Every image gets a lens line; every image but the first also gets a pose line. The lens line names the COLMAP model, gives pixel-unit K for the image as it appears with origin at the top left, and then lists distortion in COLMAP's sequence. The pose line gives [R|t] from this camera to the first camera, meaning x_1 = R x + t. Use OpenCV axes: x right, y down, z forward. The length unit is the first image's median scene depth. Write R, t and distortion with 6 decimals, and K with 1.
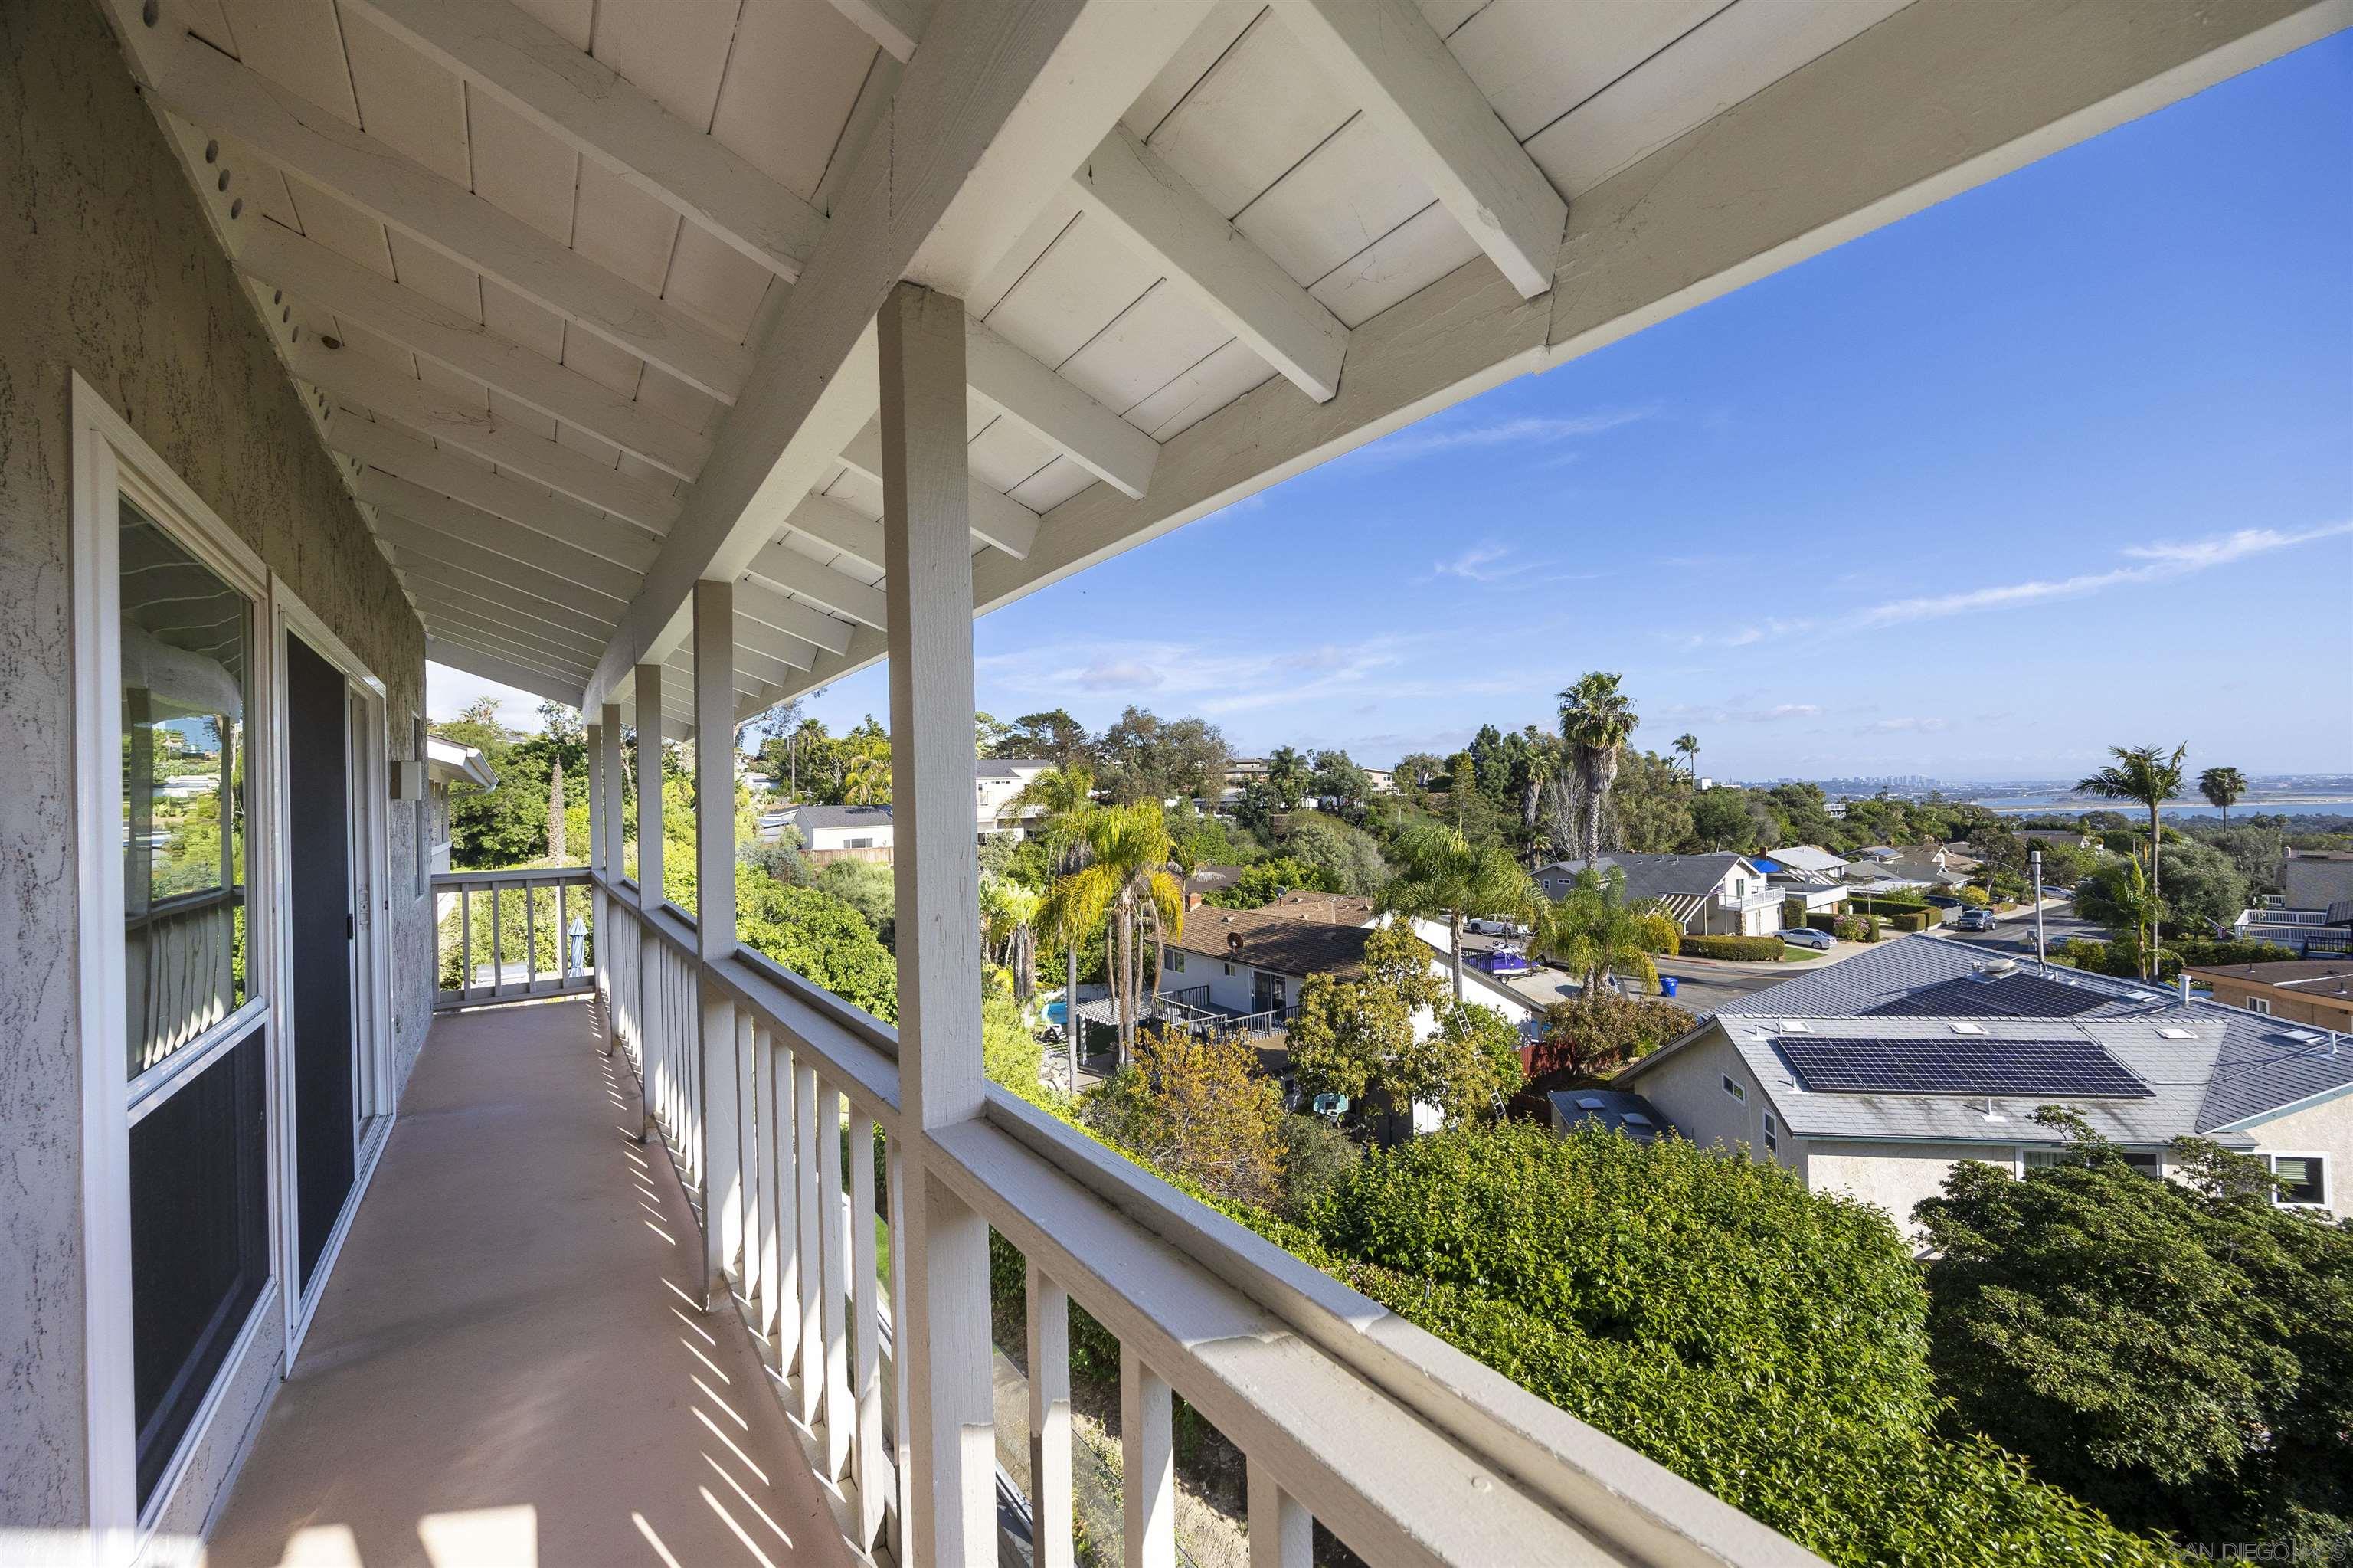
lens RADIAL K [[920.6, 0, 1176.5], [0, 920.6, 784.0], [0, 0, 1]] dist [0.010553, -0.000063]
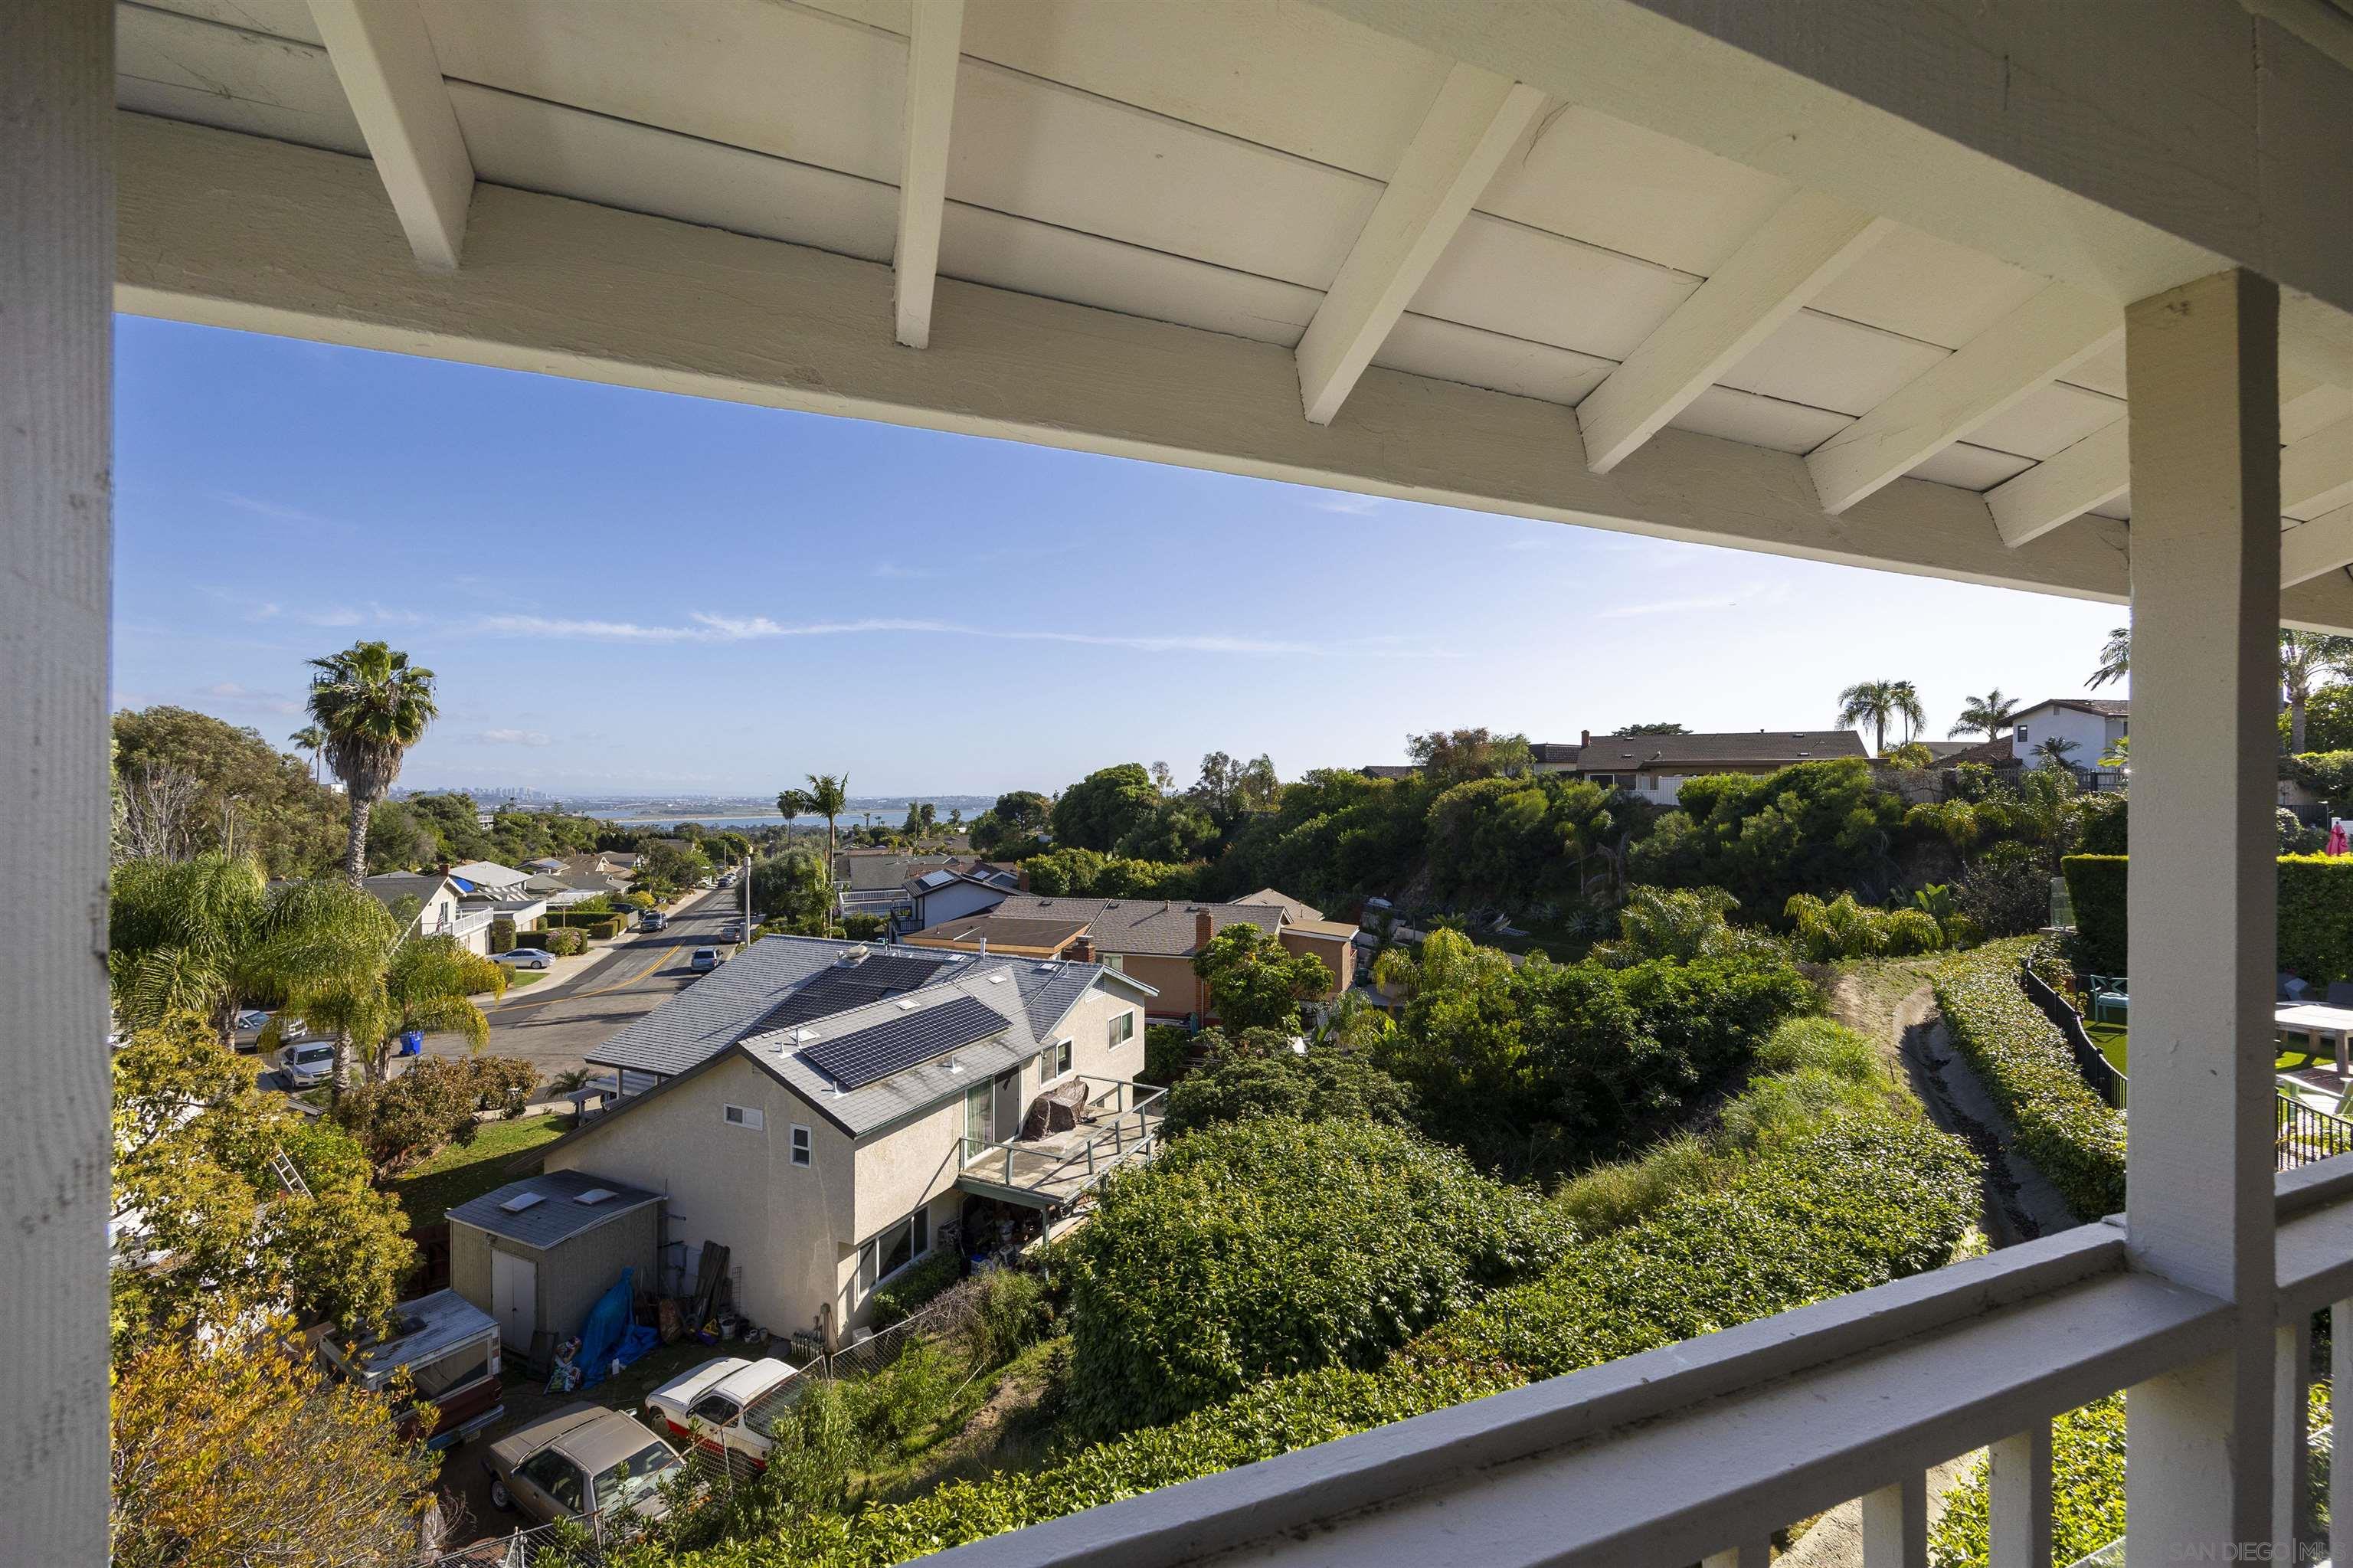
lens RADIAL K [[935.0, 0, 1200.1], [0, 935.0, 785.9], [0, 0, 1]] dist [0.000621, 0.000264]
pose [[0.246516, 0.035723, 0.968480, -0.063955], [-0.026100, 0.999203, -0.030213, 0.001240], [-0.968787, -0.017829, 0.247252, 0.085777]]
